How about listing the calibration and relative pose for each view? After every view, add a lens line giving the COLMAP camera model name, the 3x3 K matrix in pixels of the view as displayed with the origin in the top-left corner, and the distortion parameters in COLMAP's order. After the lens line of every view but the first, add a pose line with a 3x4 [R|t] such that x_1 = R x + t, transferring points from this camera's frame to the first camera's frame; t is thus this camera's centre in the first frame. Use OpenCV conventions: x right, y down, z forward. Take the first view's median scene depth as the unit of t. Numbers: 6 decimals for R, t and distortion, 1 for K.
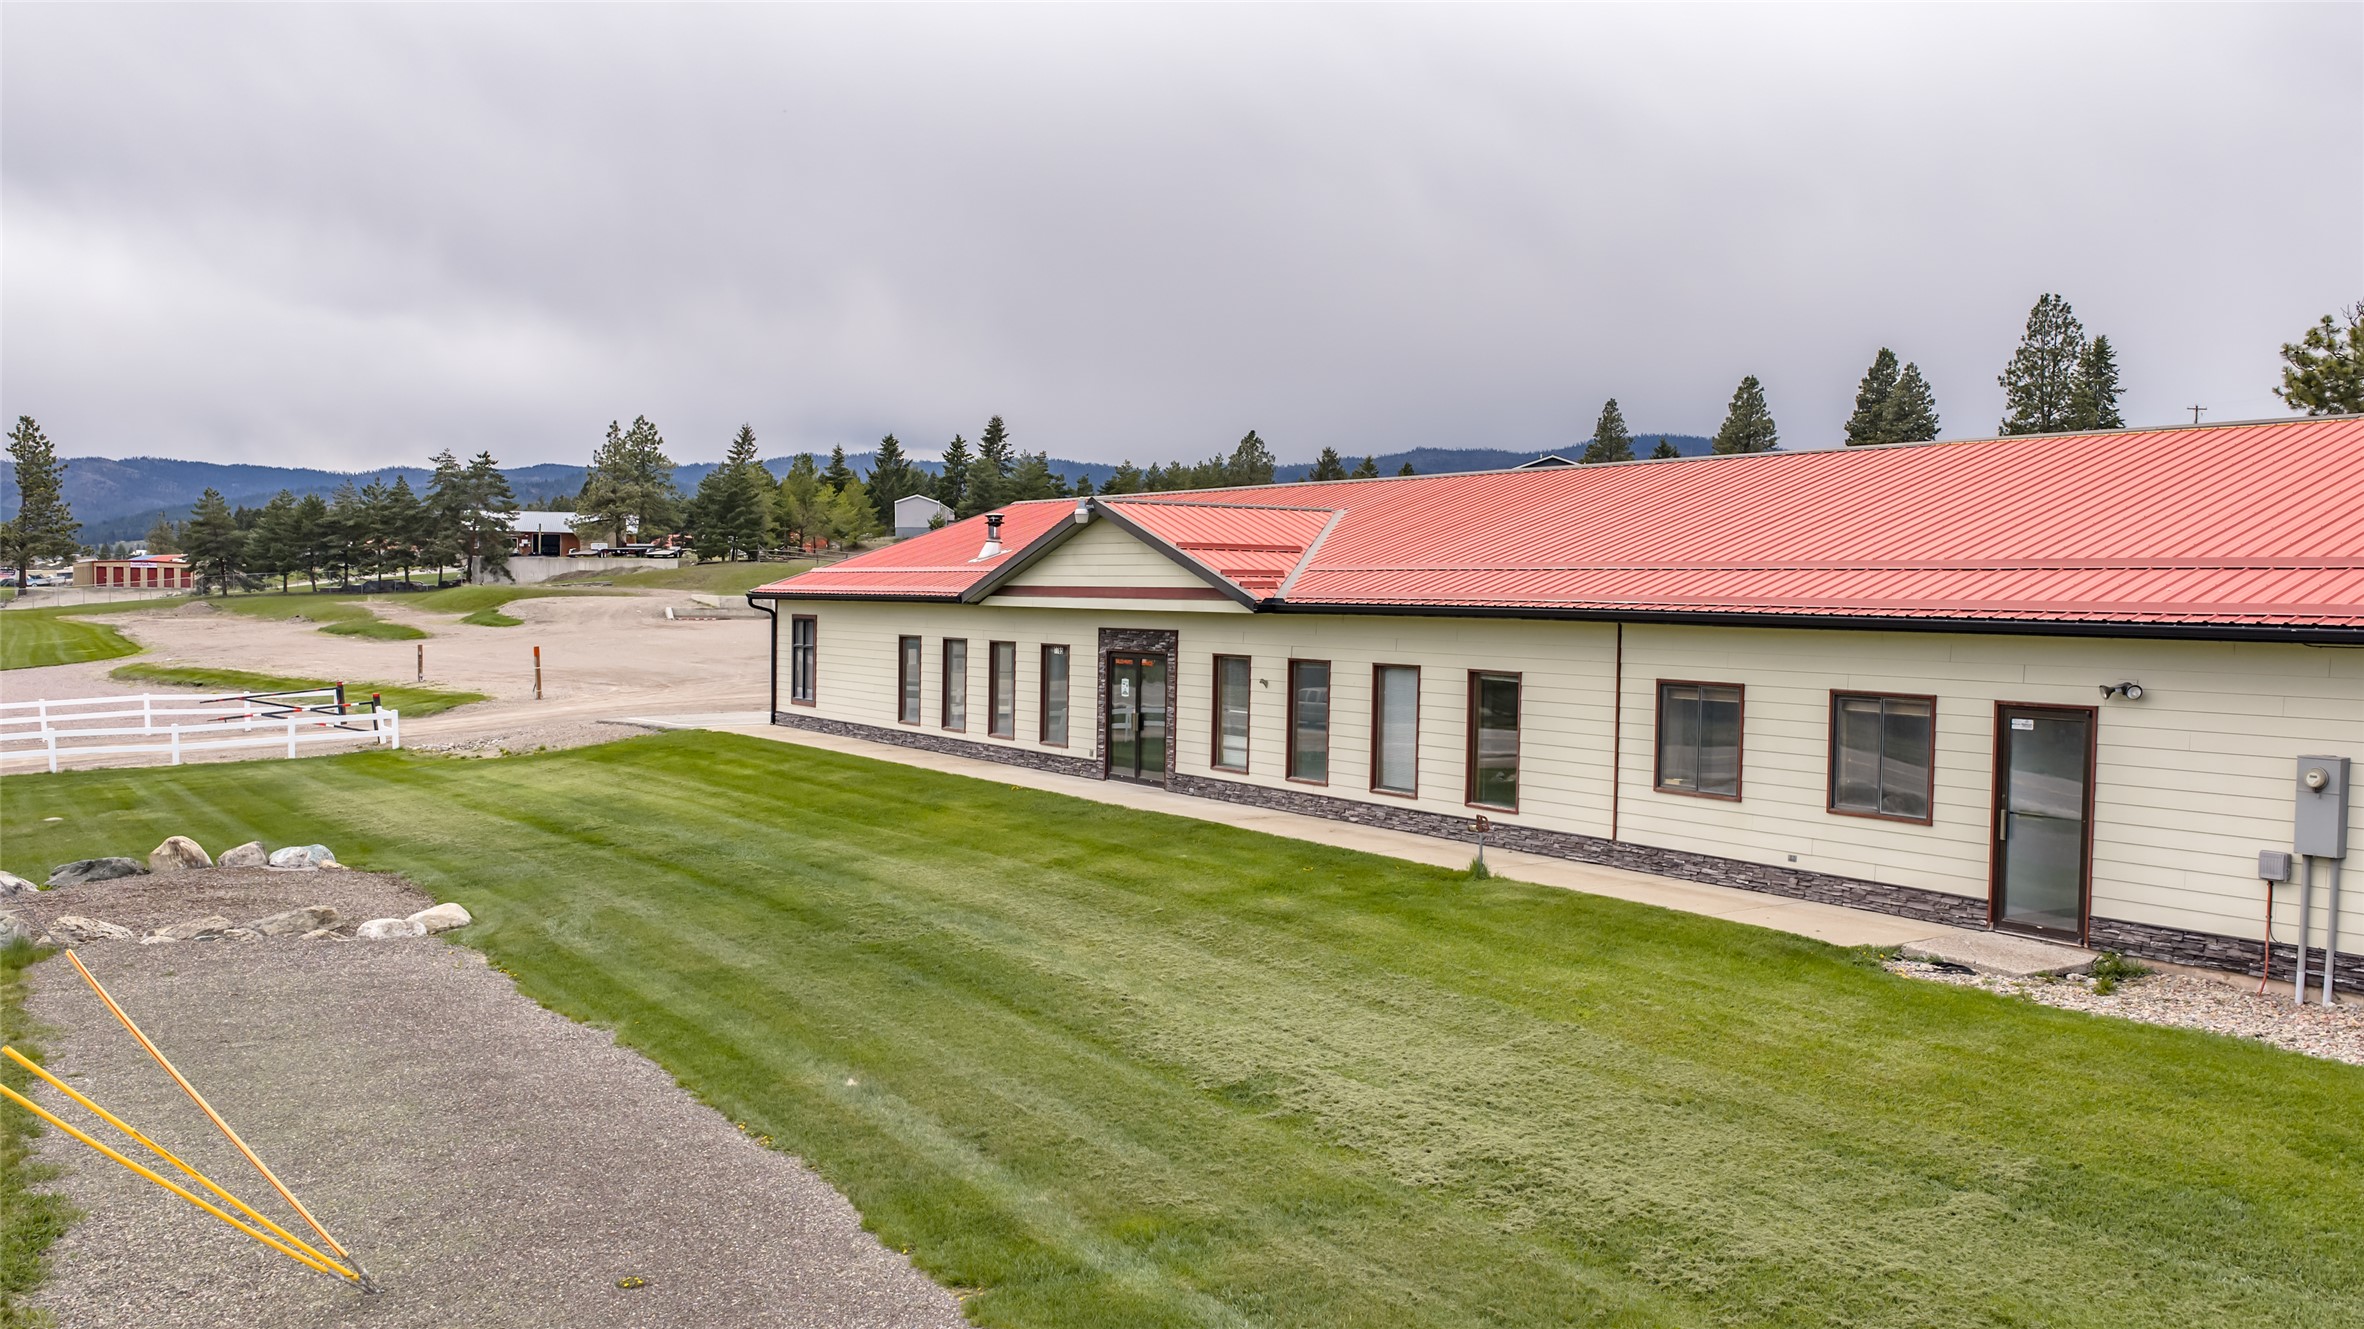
lens RADIAL K [[2044.7, 0, 1182.0], [0, 2044.7, 664.5], [0, 0, 1]] dist [0.033453, -0.073095]
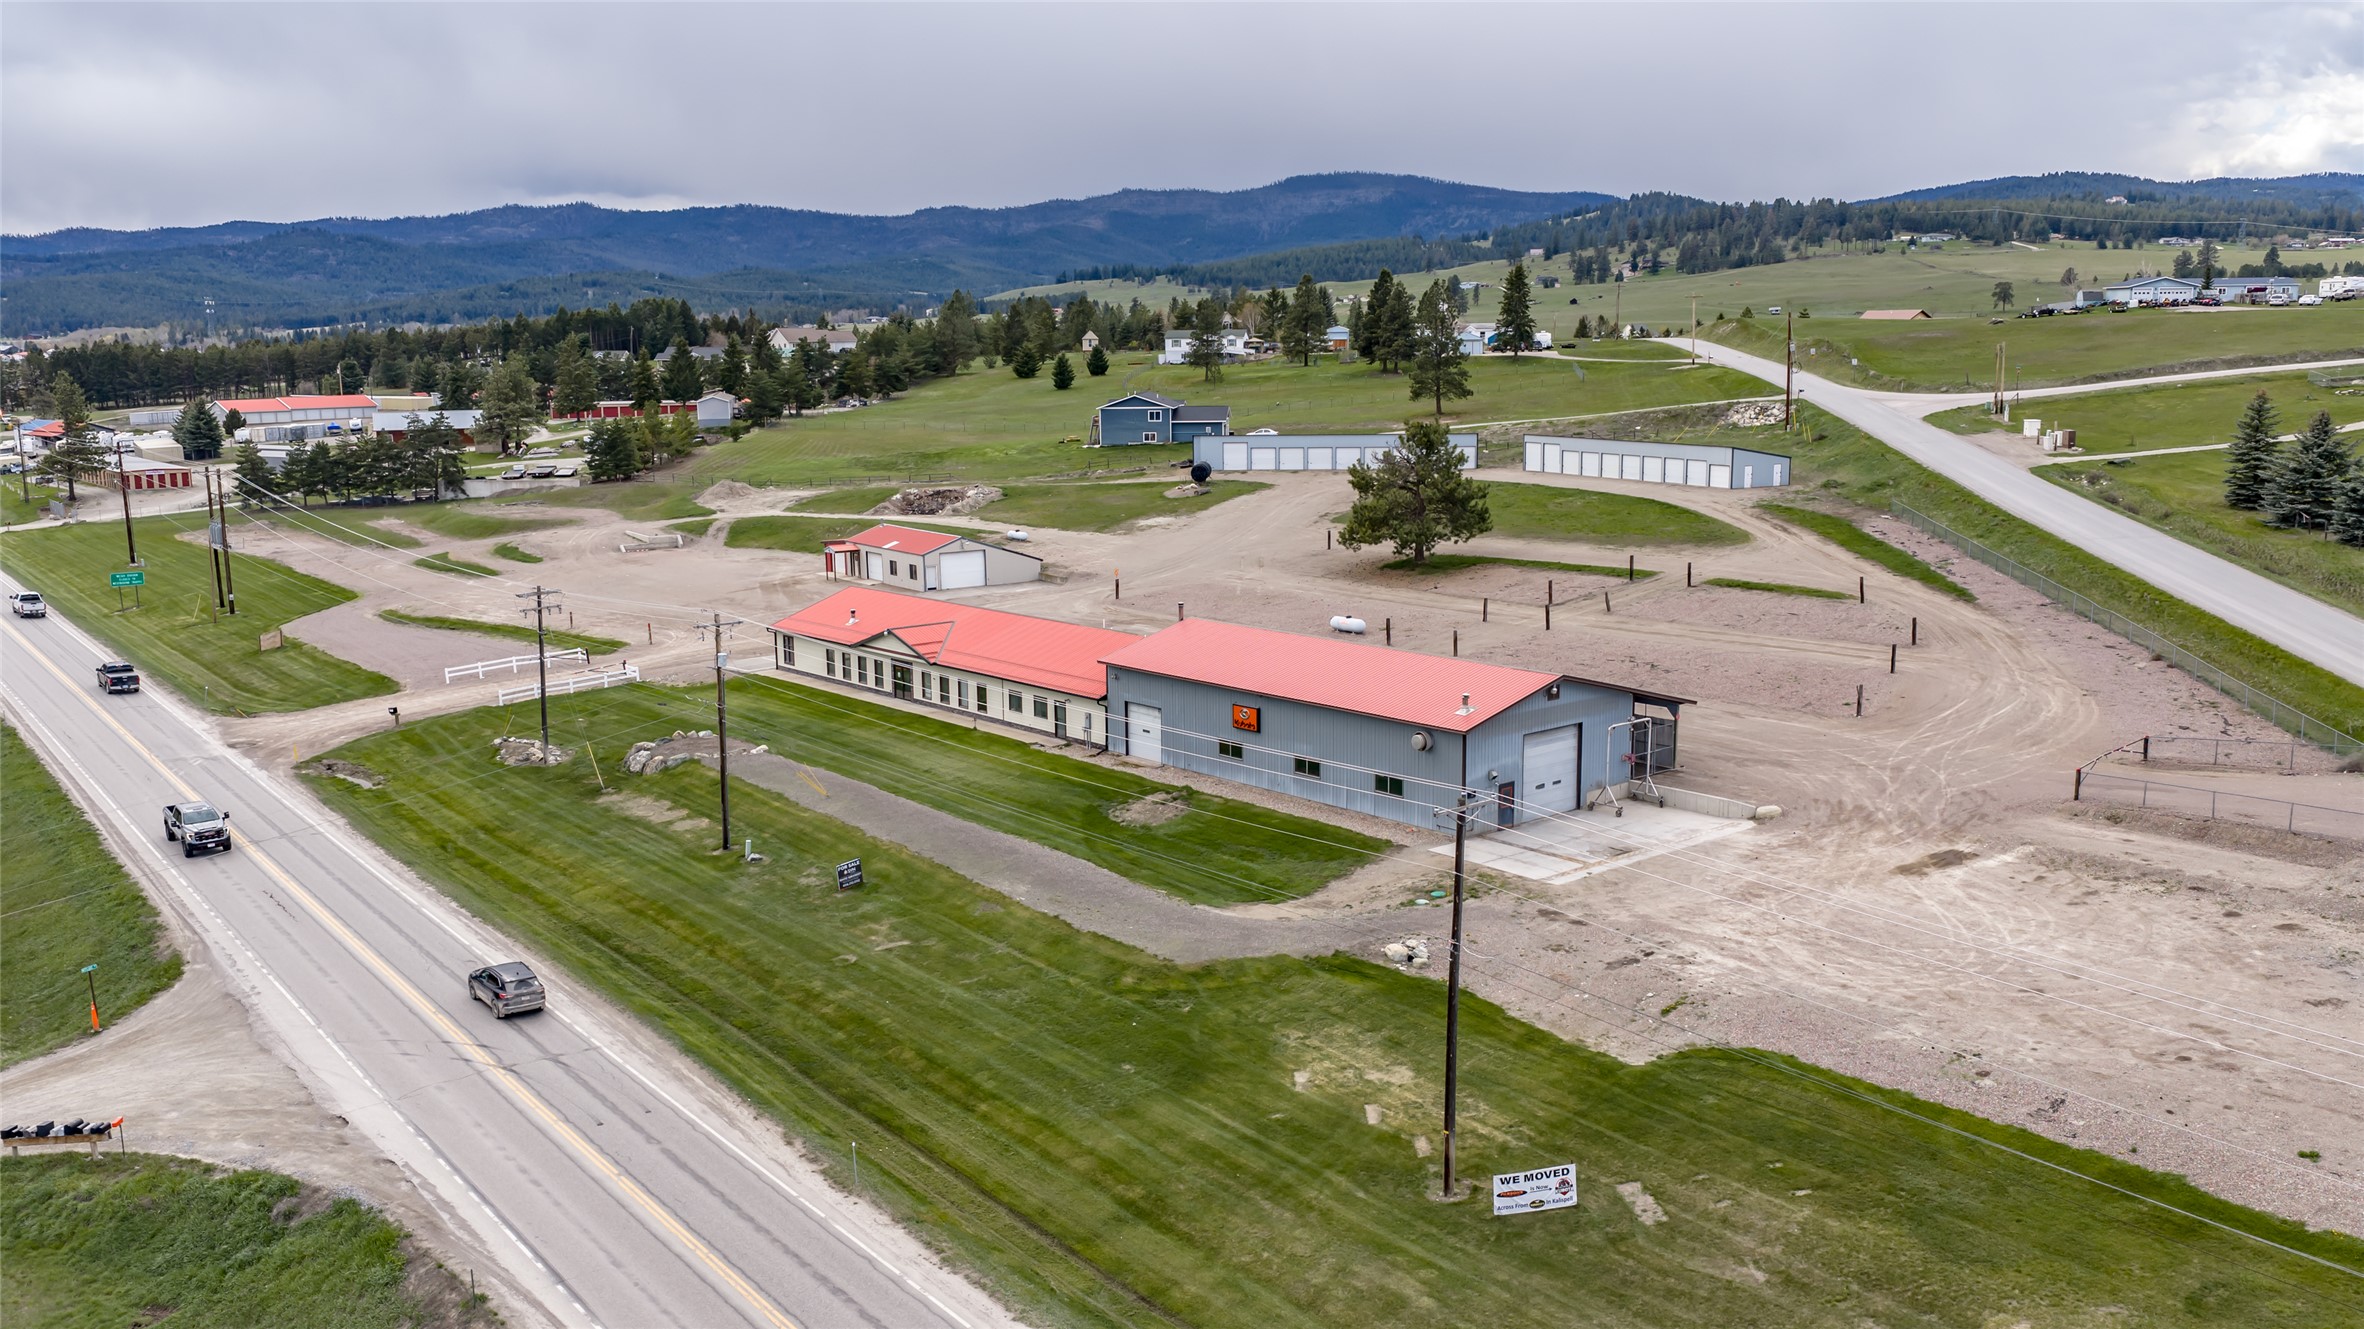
lens RADIAL K [[1958.6, 0, 1182.0], [0, 1958.6, 664.5], [0, 0, 1]] dist [0.037320, -0.072255]
pose [[0.989794, -0.050536, 0.133241, 0.009401], [0.032248, 0.990184, 0.135998, -0.525190], [-0.138806, -0.130313, 0.981709, -2.865692]]
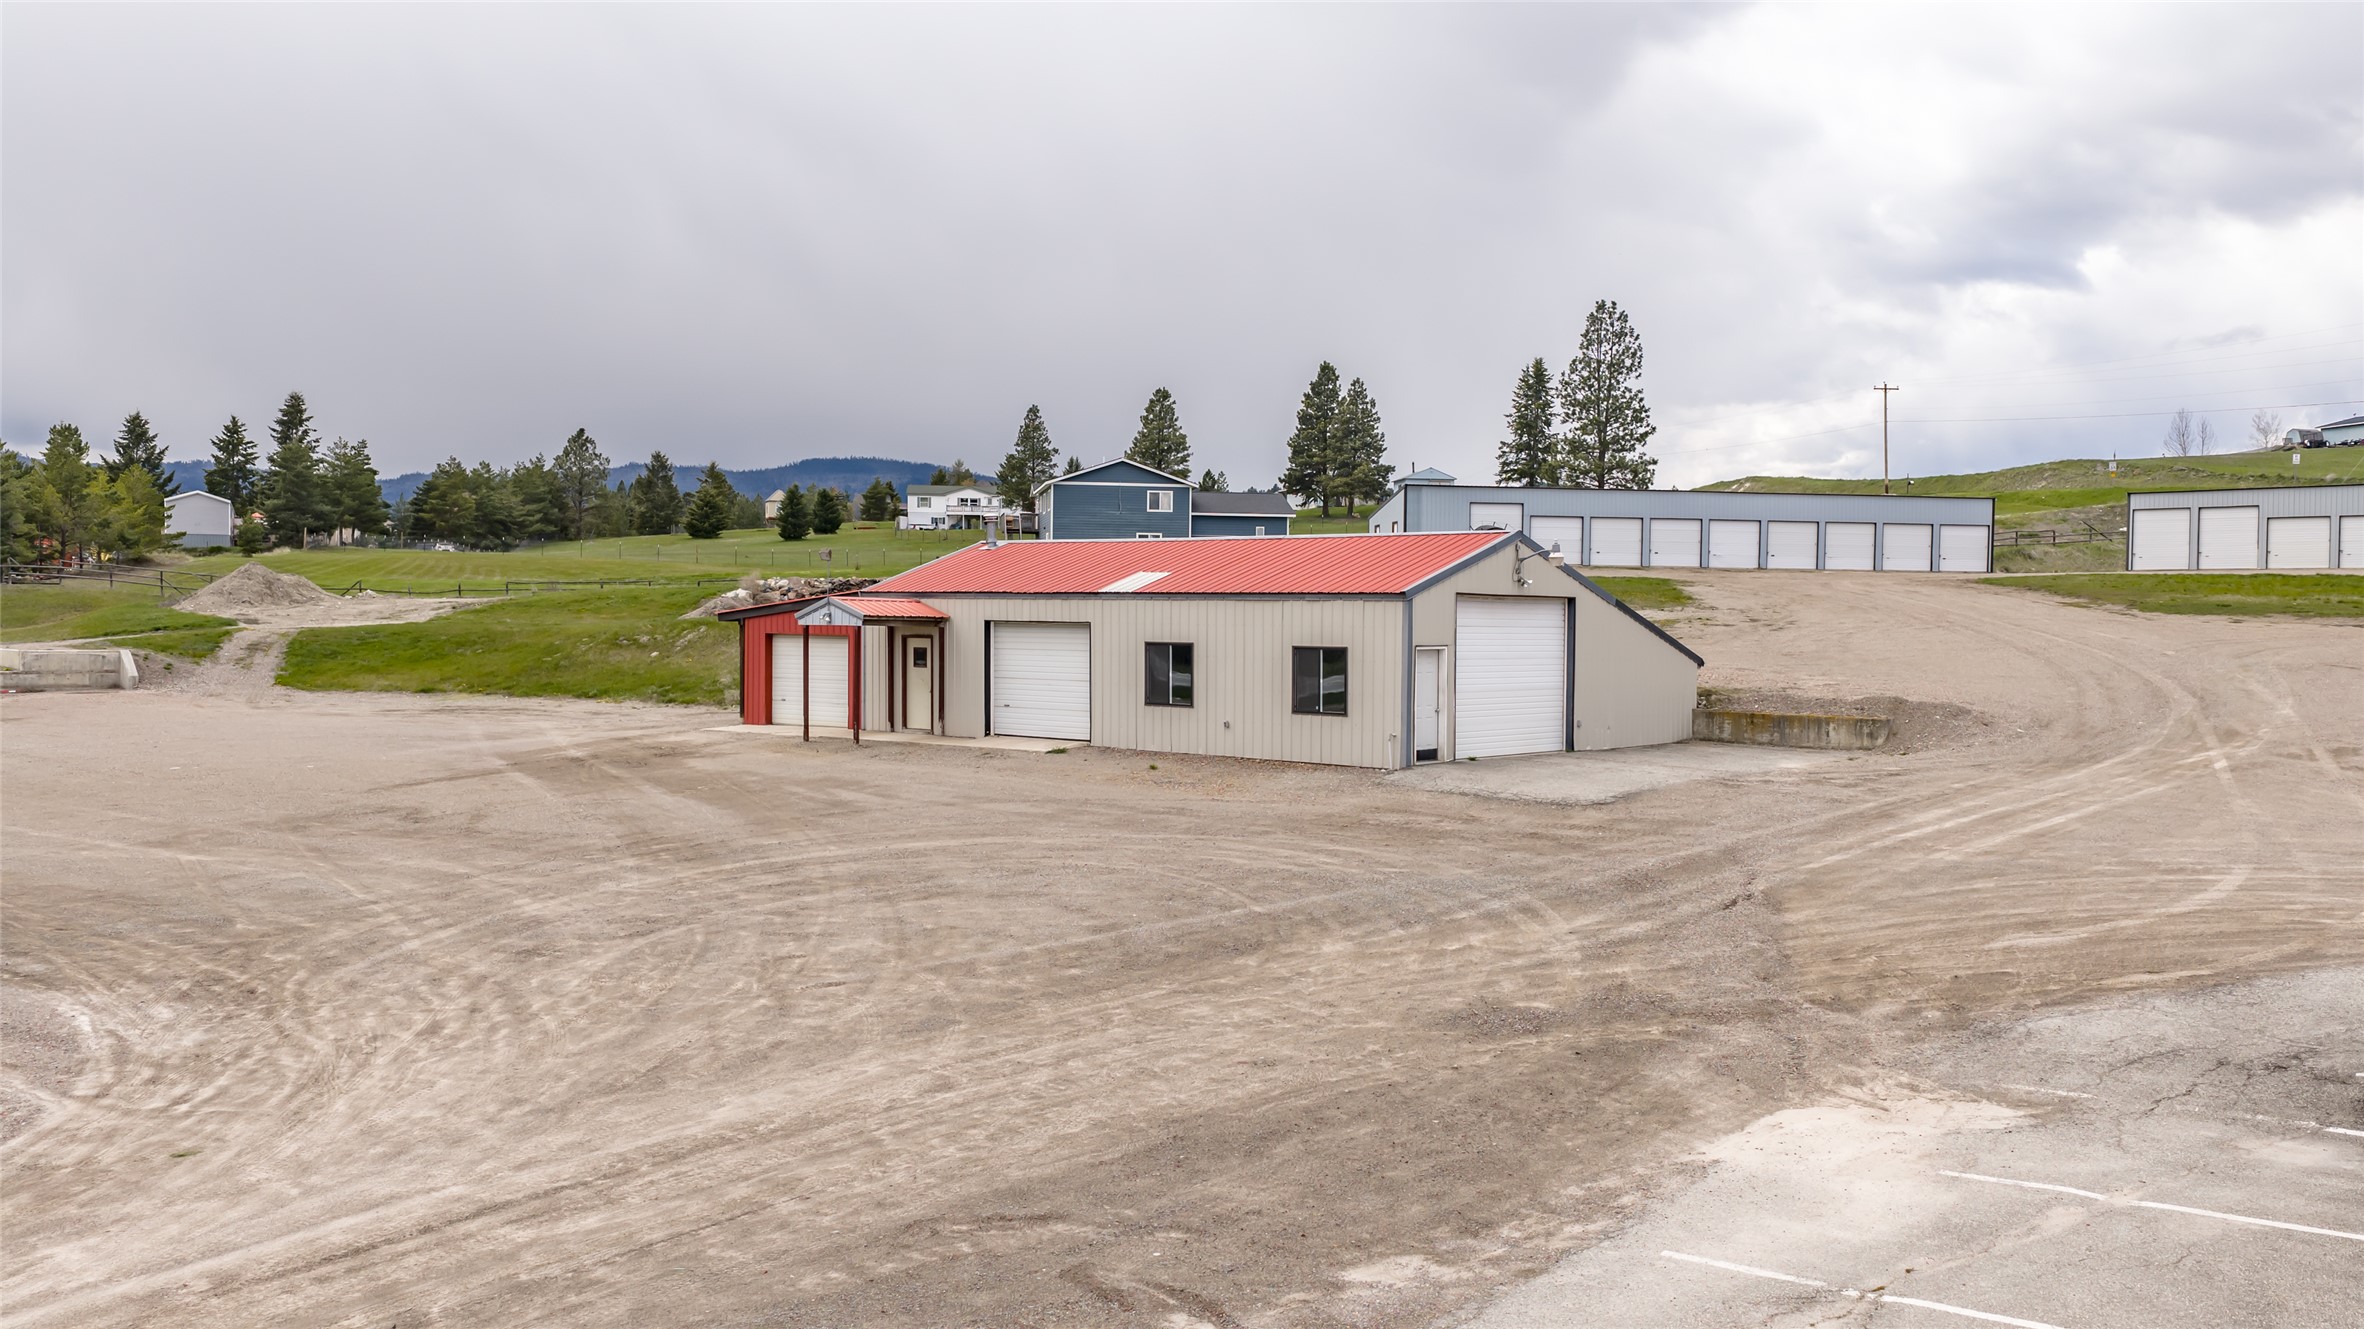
lens RADIAL K [[1958.6, 0, 1182.0], [0, 1958.6, 664.5], [0, 0, 1]] dist [0.037320, -0.072255]
pose [[0.925044, -0.010839, 0.379706, -0.501268], [0.013071, 0.999909, -0.003299, -0.087015], [-0.379636, 0.008015, 0.925101, 1.387543]]
